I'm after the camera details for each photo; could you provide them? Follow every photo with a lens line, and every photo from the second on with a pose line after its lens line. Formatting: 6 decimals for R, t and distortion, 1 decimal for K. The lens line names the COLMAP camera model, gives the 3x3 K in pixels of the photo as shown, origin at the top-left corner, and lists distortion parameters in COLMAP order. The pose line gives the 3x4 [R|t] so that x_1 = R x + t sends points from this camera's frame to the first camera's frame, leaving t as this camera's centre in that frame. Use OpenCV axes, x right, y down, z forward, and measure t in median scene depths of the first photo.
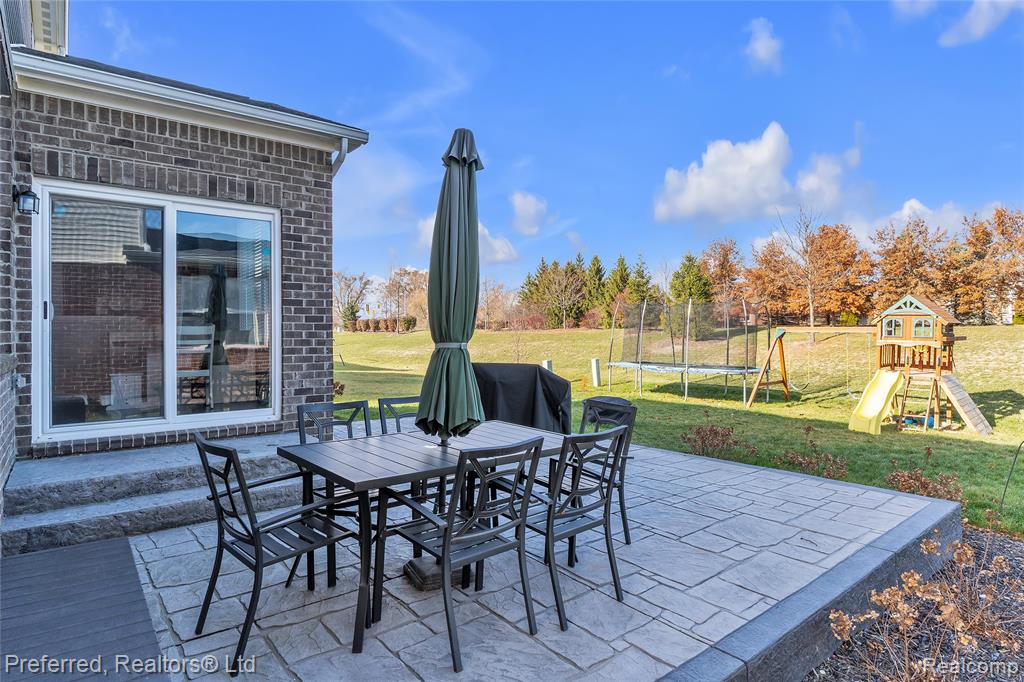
lens RADIAL K [[562.7, 0, 523.4], [0, 562.7, 339.5], [0, 0, 1]] dist [-0.004967, -0.000851]
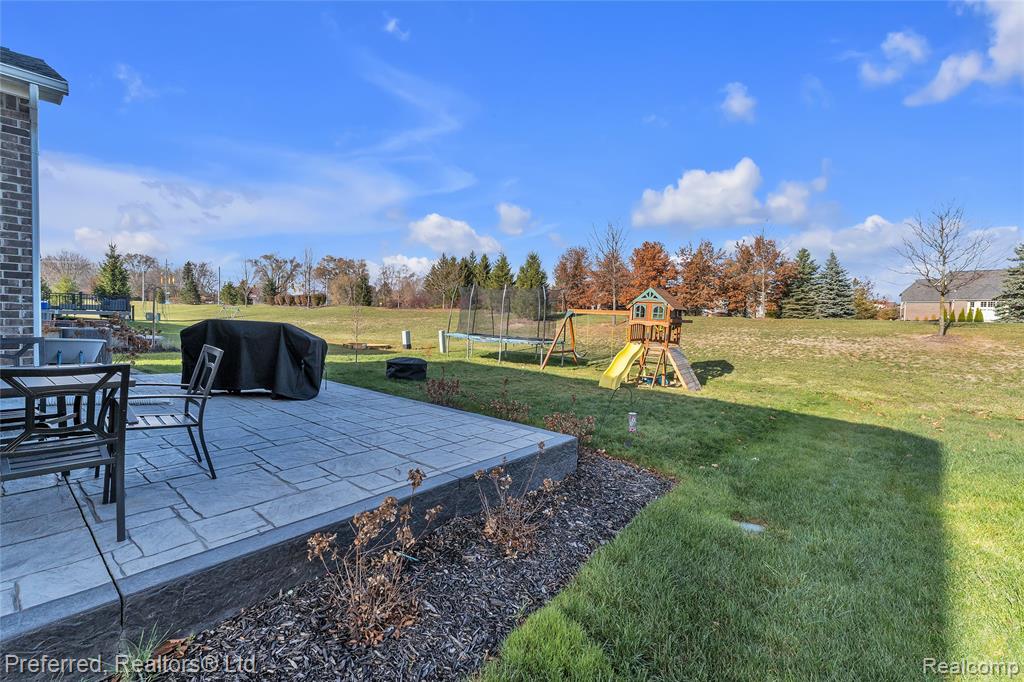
lens RADIAL K [[437.0, 0, 512.0], [0, 437.0, 341.0], [0, 0, 1]] dist [0.003155, -0.000050]
pose [[0.981272, 0.025788, 0.190896, 0.147633], [-0.035227, 0.998310, 0.046215, 0.011119], [-0.189381, -0.052074, 0.980522, 0.022384]]
